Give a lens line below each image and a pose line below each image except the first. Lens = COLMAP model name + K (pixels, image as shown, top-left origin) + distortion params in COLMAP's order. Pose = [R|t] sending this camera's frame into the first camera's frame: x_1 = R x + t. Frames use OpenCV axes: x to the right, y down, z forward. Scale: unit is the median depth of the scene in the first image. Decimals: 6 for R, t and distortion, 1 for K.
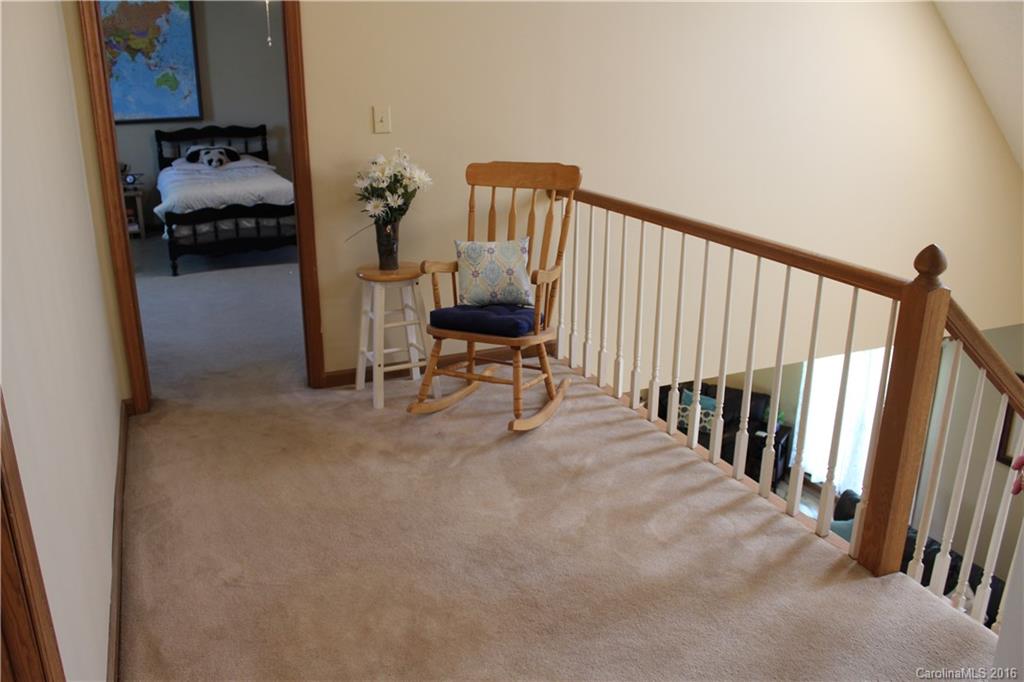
lens RADIAL K [[858.8, 0, 511.5], [0, 858.8, 343.2], [0, 0, 1]] dist [-0.121564, 0.065474]
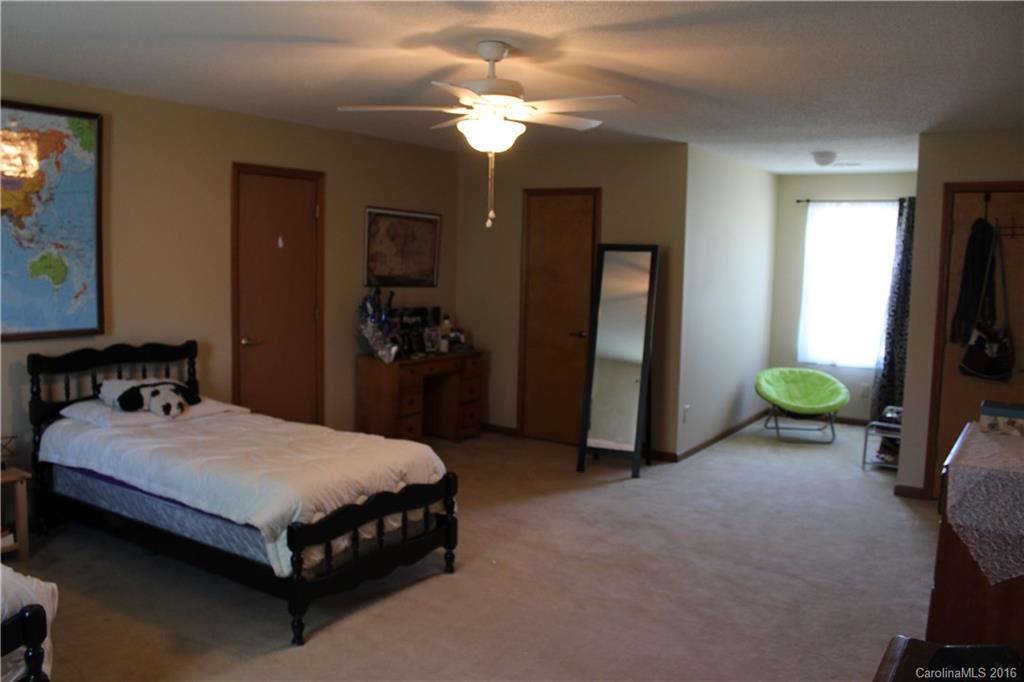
lens RADIAL K [[858.8, 0, 512.5], [0, 858.8, 341.1], [0, 0, 1]] dist [-0.121564, 0.065474]
pose [[0.825940, -0.027080, 0.563107, -0.475304], [0.140864, 0.977076, -0.159626, -0.132558], [-0.545875, 0.211163, 0.810821, 0.387140]]
